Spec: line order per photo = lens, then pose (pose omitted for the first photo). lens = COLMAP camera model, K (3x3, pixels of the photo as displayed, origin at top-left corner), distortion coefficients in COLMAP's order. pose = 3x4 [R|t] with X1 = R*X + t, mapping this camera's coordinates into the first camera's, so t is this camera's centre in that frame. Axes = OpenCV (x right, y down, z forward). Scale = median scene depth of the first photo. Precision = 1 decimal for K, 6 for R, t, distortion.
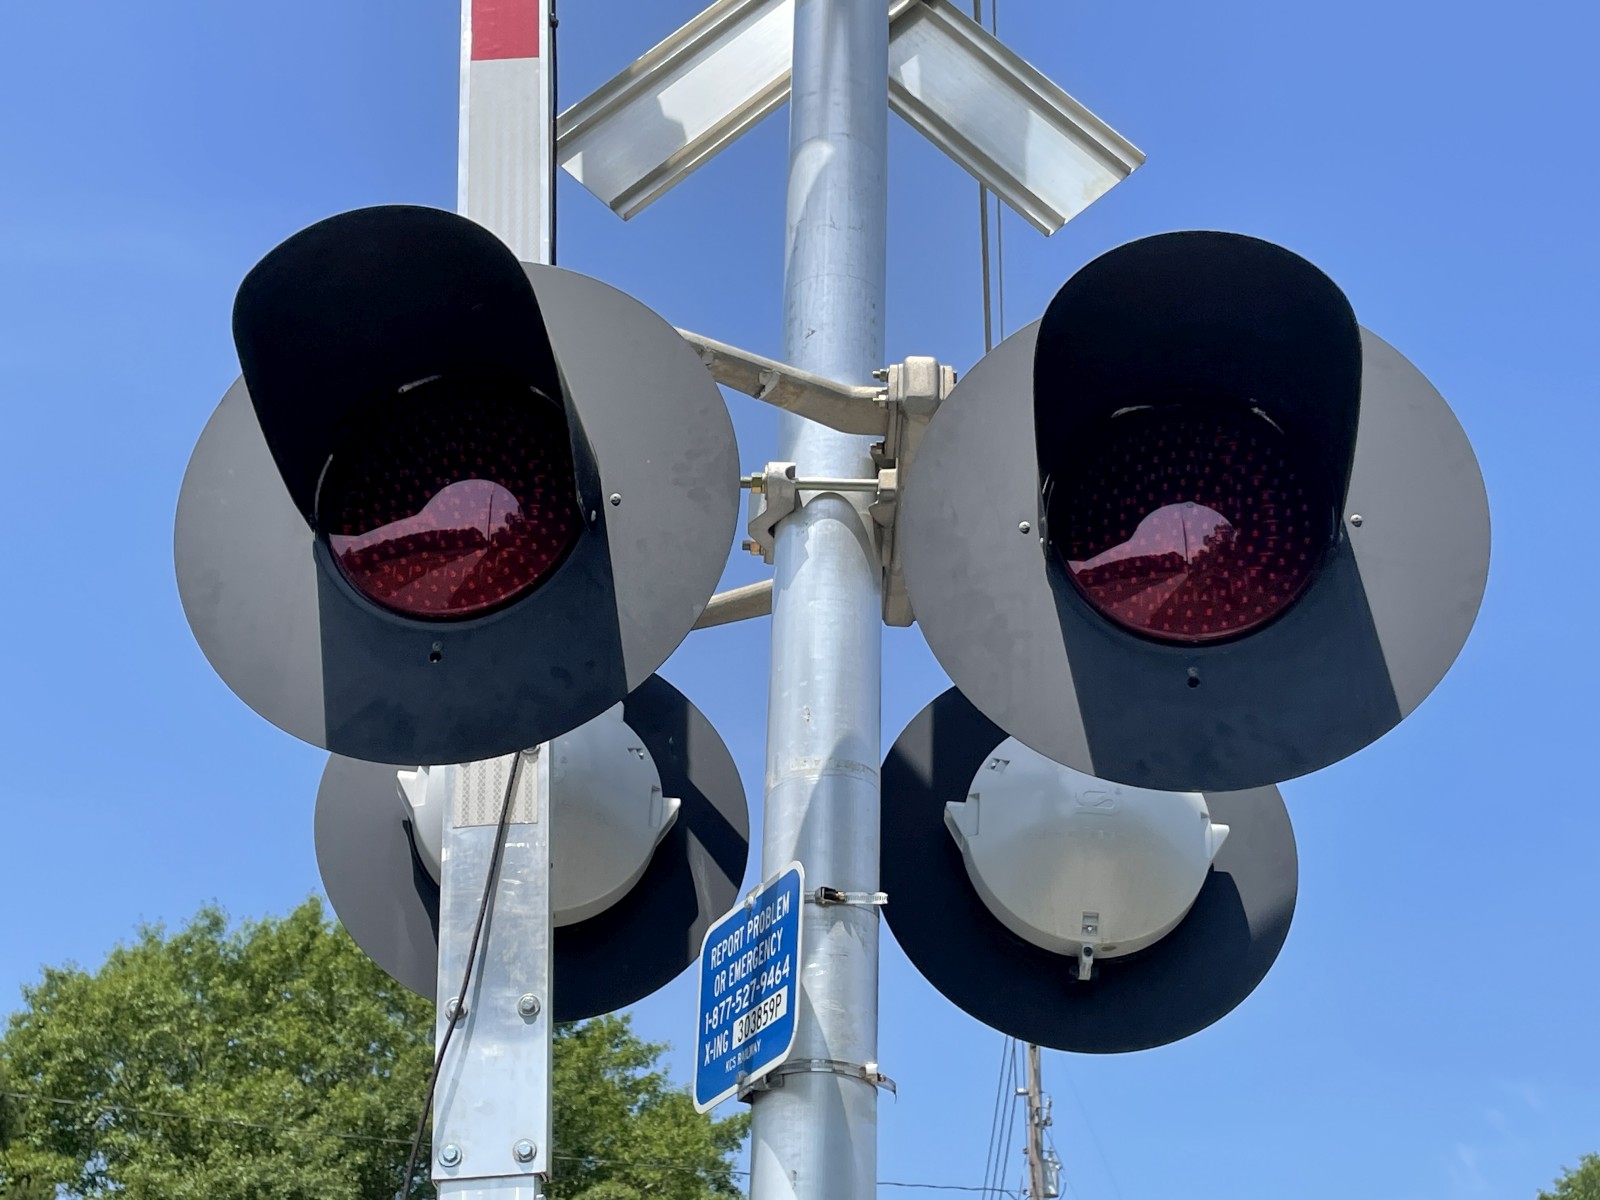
lens RADIAL K [[2195.9, 0, 807.7], [0, 2195.9, 565.3], [0, 0, 1]] dist [0.047278, 0.000000]
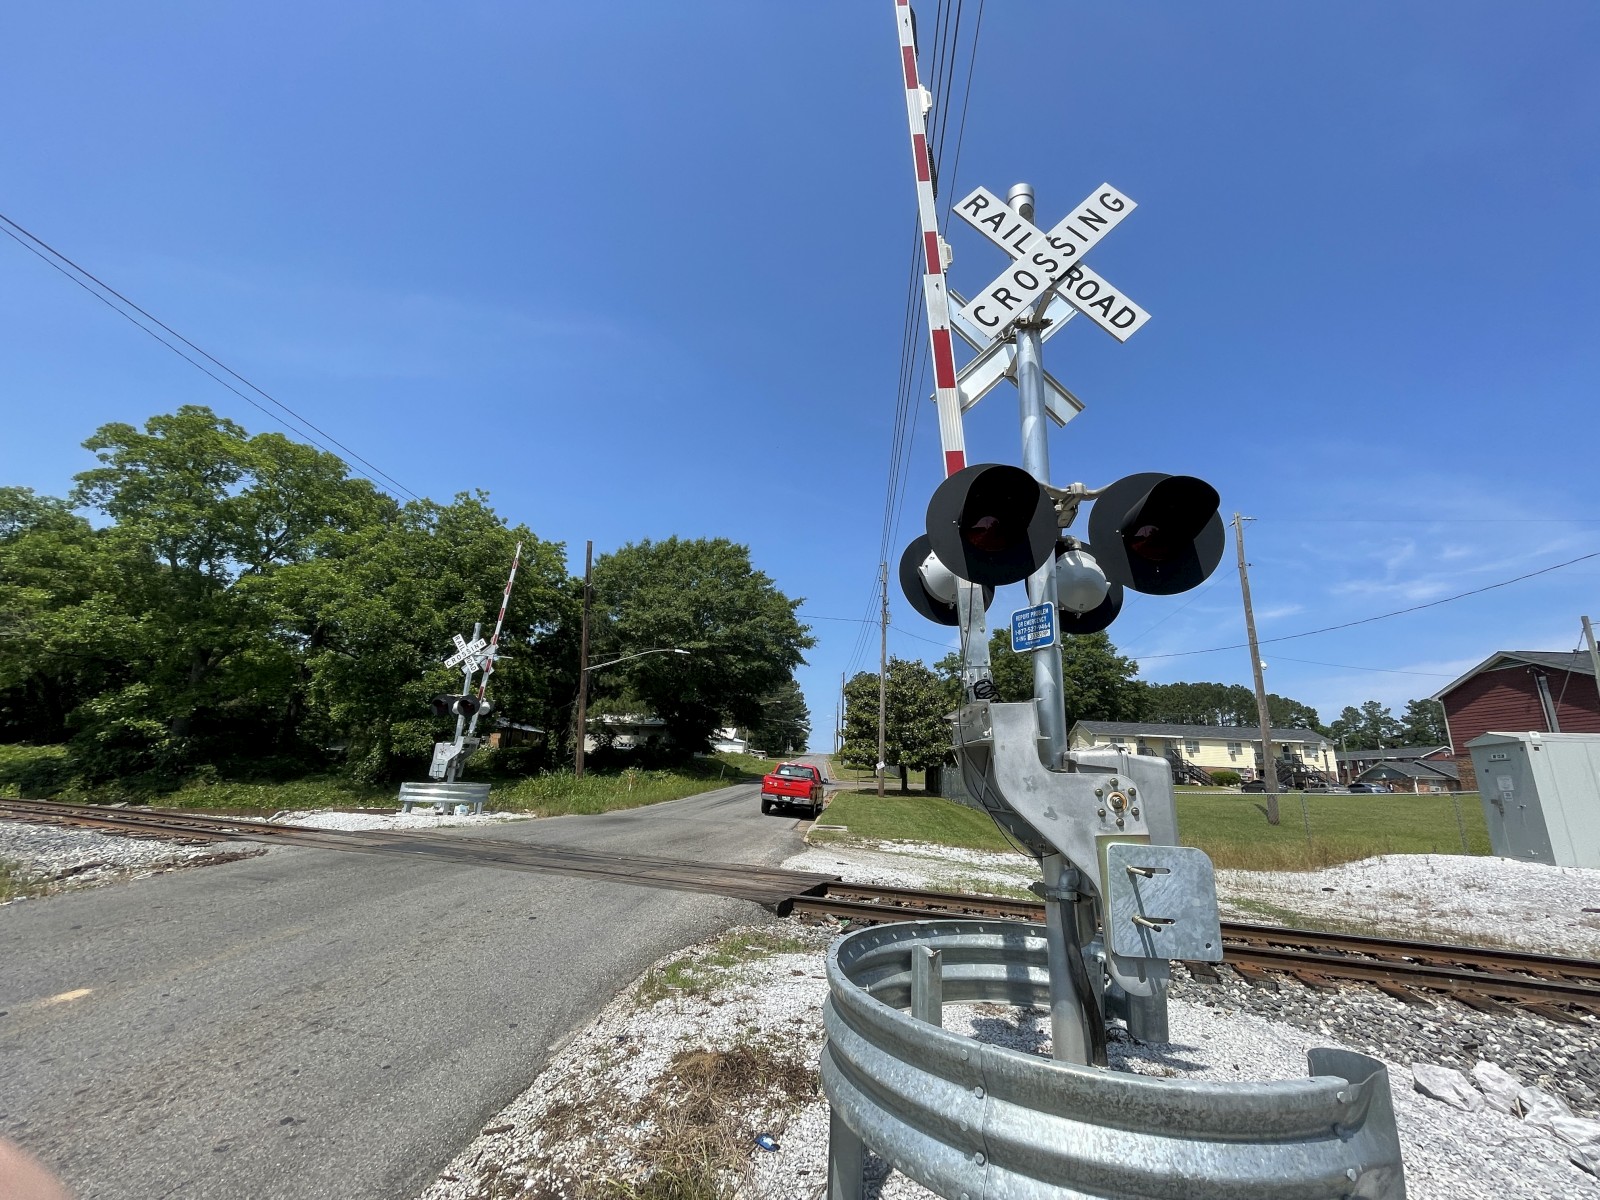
lens RADIAL K [[650.9, 0, 803.2], [0, 650.9, 599.3], [0, 0, 1]] dist [-0.003190, 0.000178]
pose [[0.999773, 0.019577, 0.008387, -0.135524], [-0.021047, 0.968415, 0.248453, -0.050328], [-0.003258, -0.248573, 0.968608, -0.078470]]
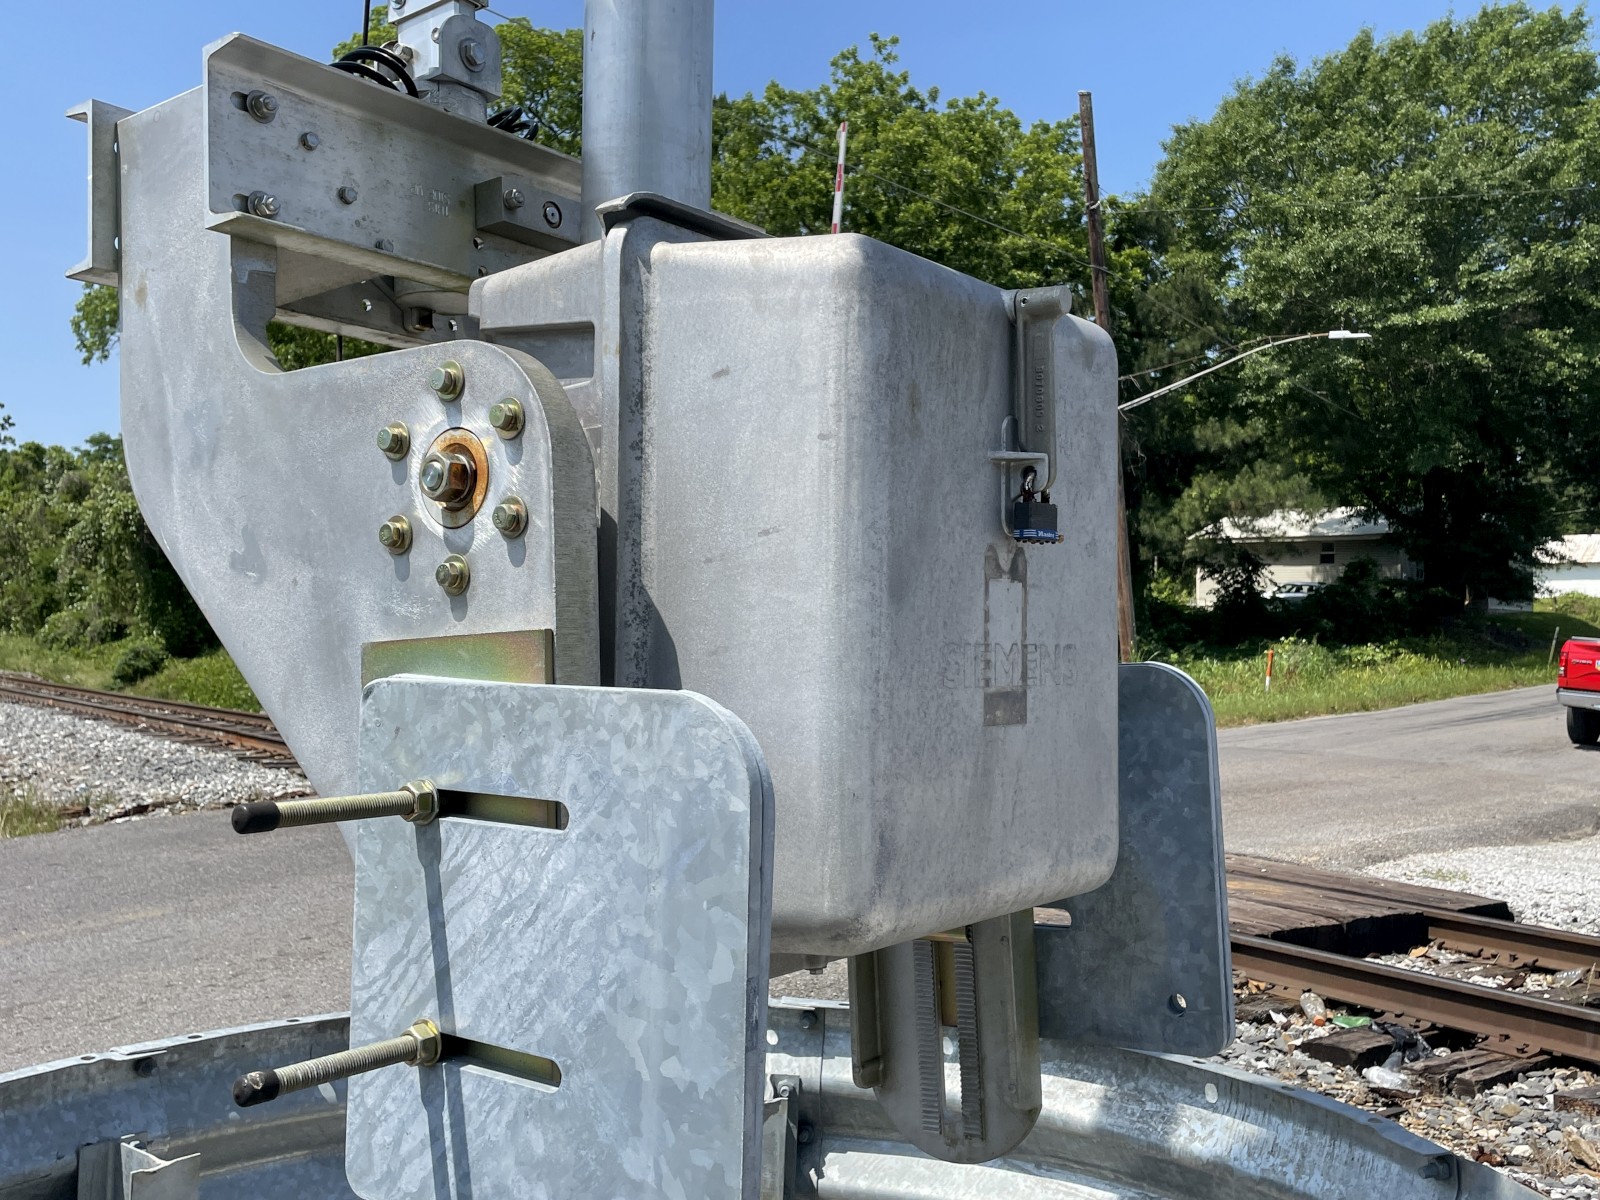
lens RADIAL K [[1563.6, 0, 802.8], [0, 1563.6, 583.7], [0, 0, 1]] dist [0.019343, 0.000000]
pose [[0.816728, -0.033273, -0.576063, 0.117151], [0.288376, 0.888257, 0.357547, 0.077948], [0.499795, -0.458141, 0.735059, 0.094840]]
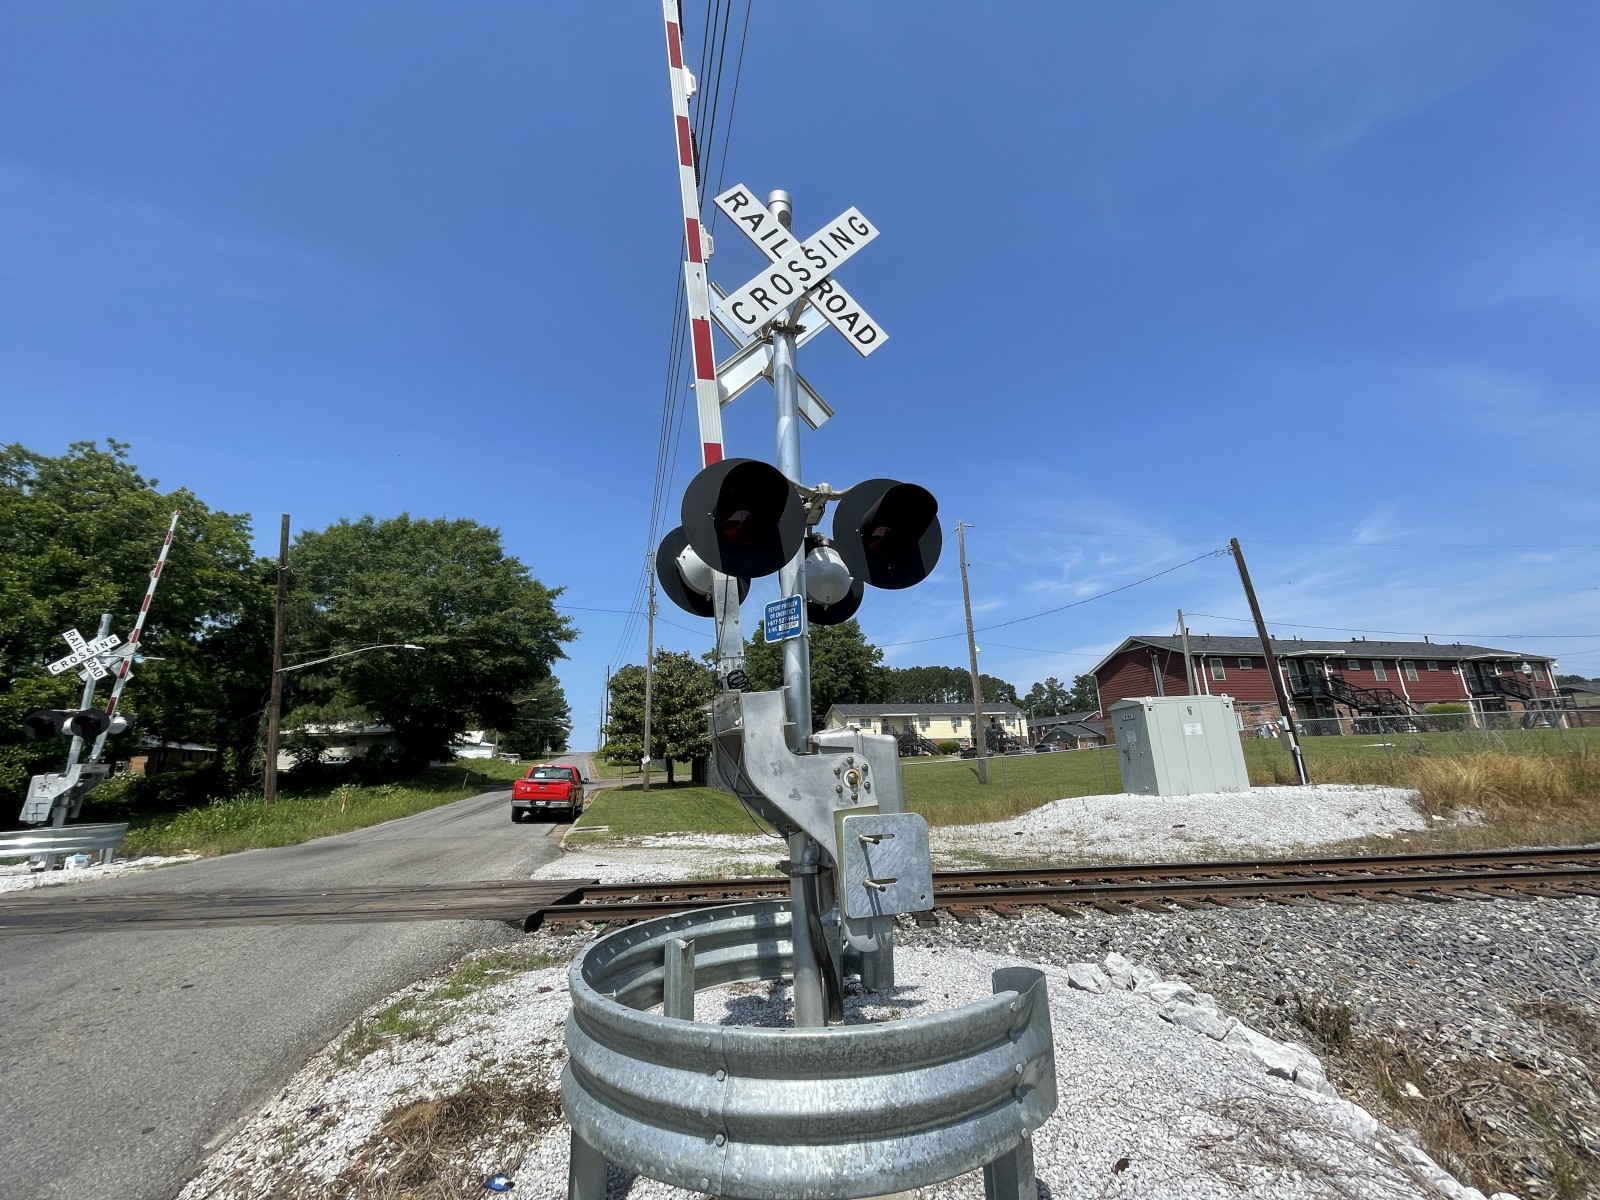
lens RADIAL K [[650.9, 0, 807.4], [0, 650.9, 599.3], [0, 0, 1]] dist [-0.003190, 0.000178]
pose [[0.933490, 0.027928, 0.357513, -0.127450], [-0.119201, 0.964438, 0.235905, -0.049977], [-0.338211, -0.262831, 0.903622, -0.076539]]
